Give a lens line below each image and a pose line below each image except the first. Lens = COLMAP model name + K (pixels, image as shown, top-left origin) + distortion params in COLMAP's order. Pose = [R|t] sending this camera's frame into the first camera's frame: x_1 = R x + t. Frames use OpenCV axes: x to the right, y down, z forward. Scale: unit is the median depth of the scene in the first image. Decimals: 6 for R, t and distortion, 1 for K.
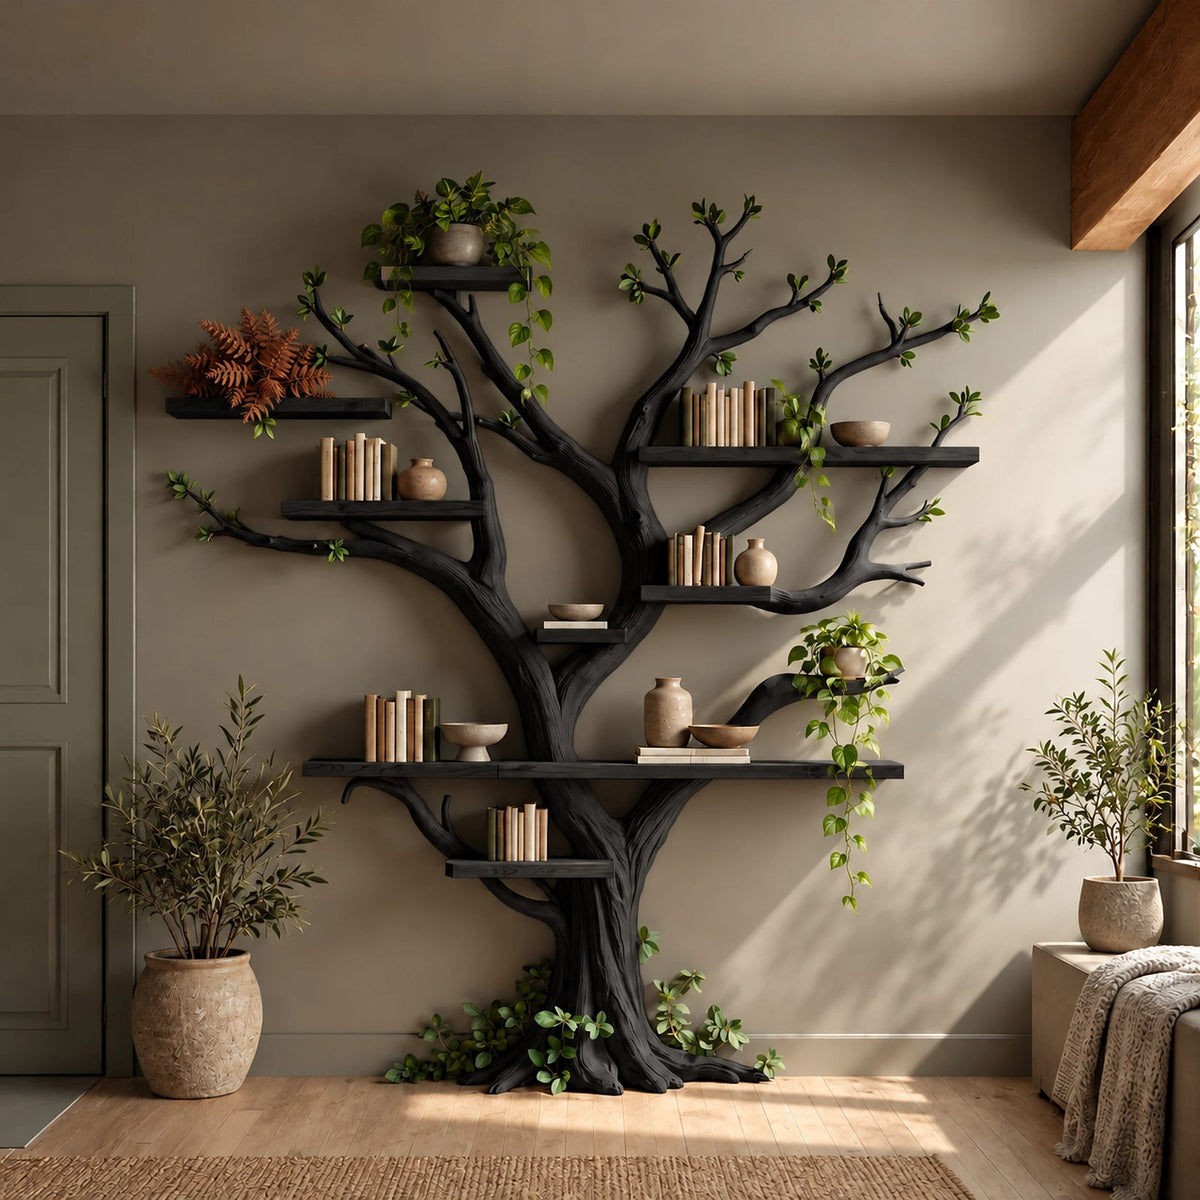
lens RADIAL K [[4430.3, 0, 600.0], [0, 4430.3, 600.0], [0, 0, 1]] dist [0.016579, 0.855058]
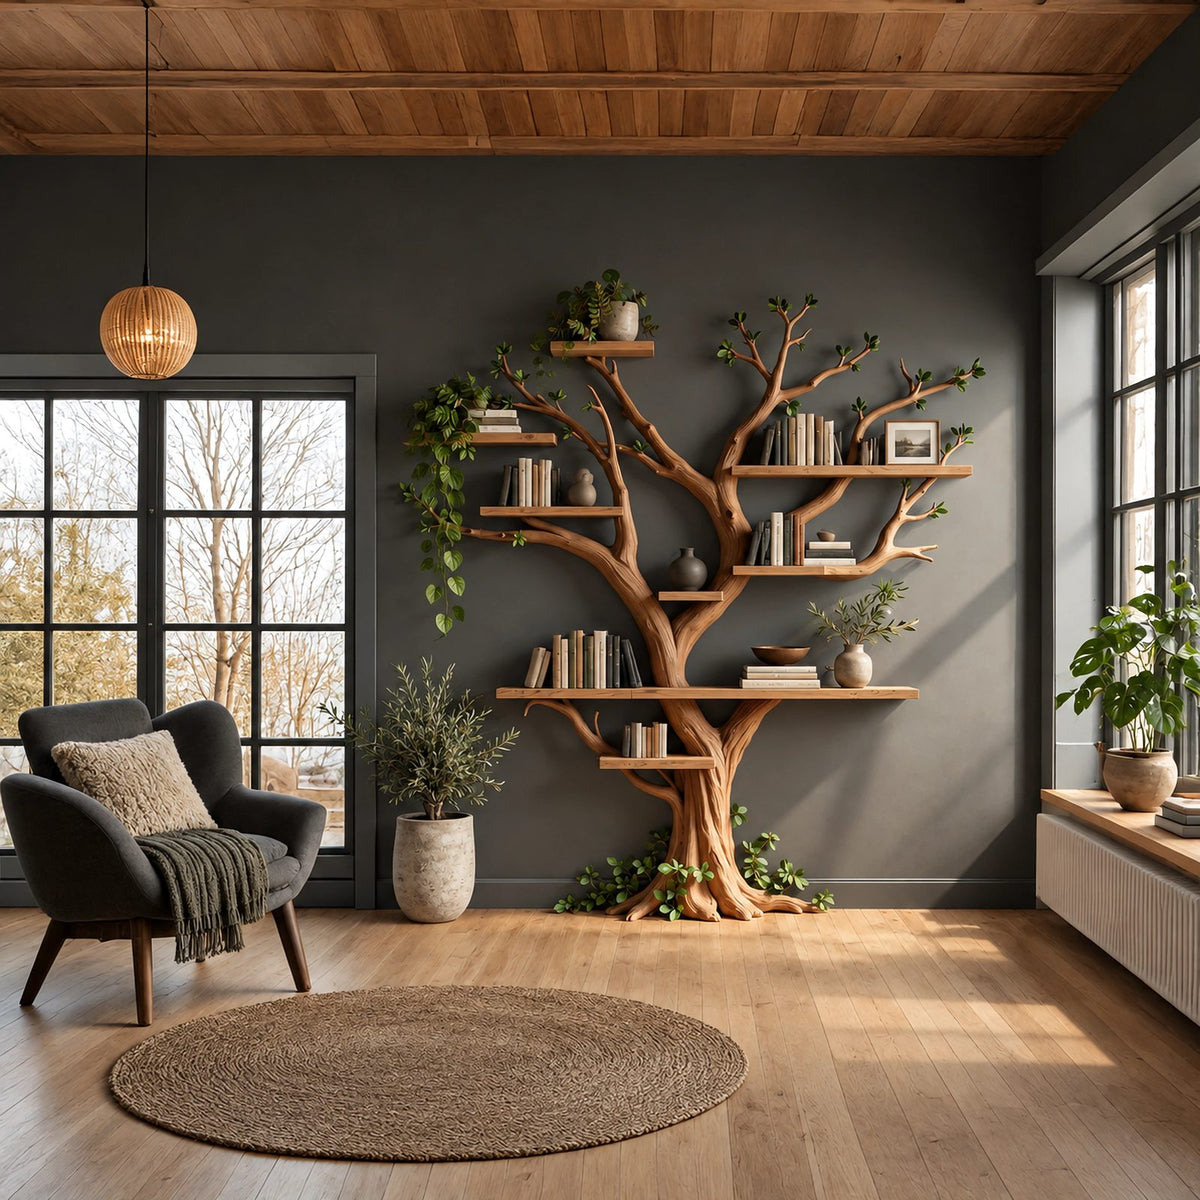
lens RADIAL K [[4430.3, 0, 600.0], [0, 4430.3, 600.0], [0, 0, 1]] dist [0.016579, 0.855058]
pose [[0.999767, -0.000382, -0.021594, -0.002619], [0.001130, 0.999399, 0.034640, -0.040615], [0.021567, -0.034657, 0.999167, -0.416277]]
